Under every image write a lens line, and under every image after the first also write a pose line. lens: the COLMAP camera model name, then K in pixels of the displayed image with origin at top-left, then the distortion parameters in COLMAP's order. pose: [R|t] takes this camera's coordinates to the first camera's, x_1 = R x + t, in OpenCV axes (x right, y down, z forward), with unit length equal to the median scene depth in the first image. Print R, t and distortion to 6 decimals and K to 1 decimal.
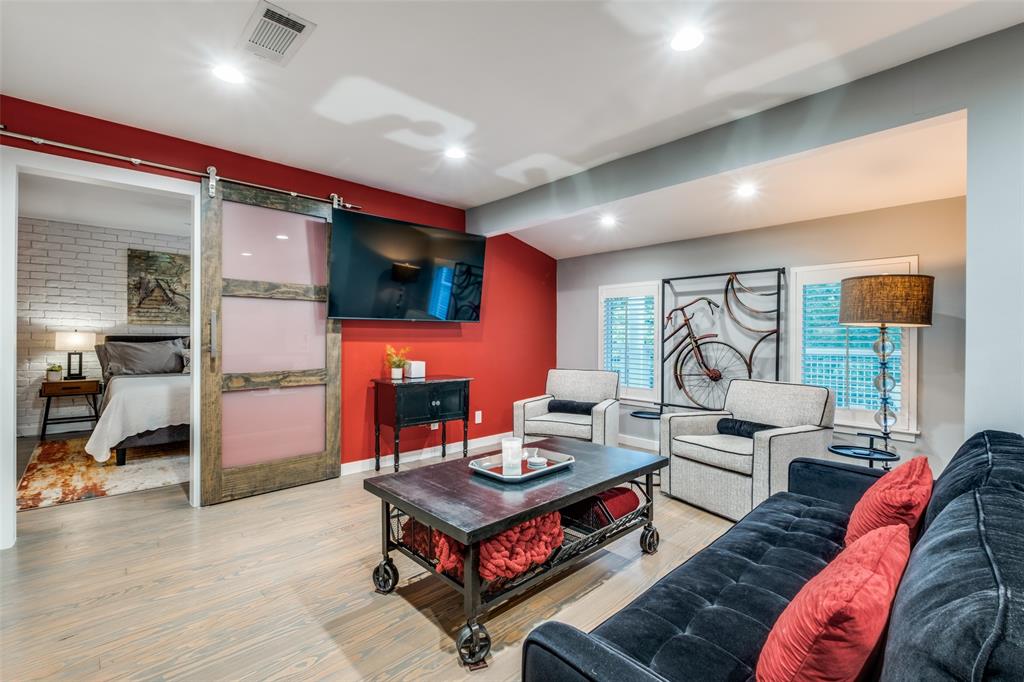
lens RADIAL K [[449.1, 0, 513.1], [0, 449.1, 337.0], [0, 0, 1]] dist [-0.001402, -0.000285]
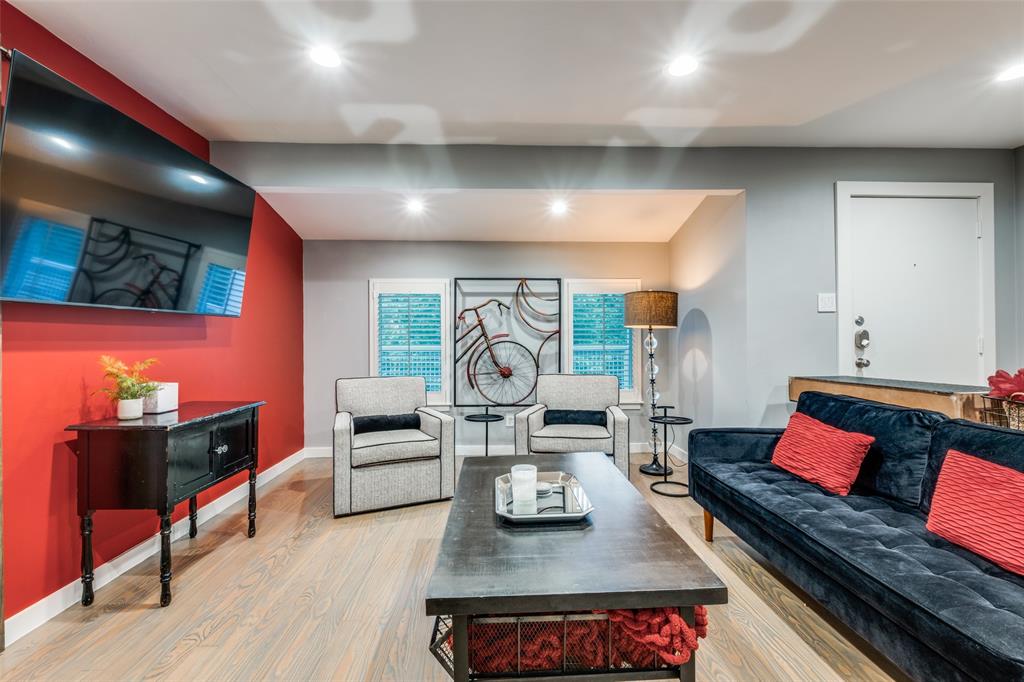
lens RADIAL K [[449.1, 0, 513.1], [0, 449.1, 337.0], [0, 0, 1]] dist [-0.001402, -0.000285]
pose [[0.653518, -0.006859, 0.756880, -0.365775], [0.008767, 0.999960, 0.001493, -0.000913], [-0.756860, 0.005660, 0.653552, 0.302702]]
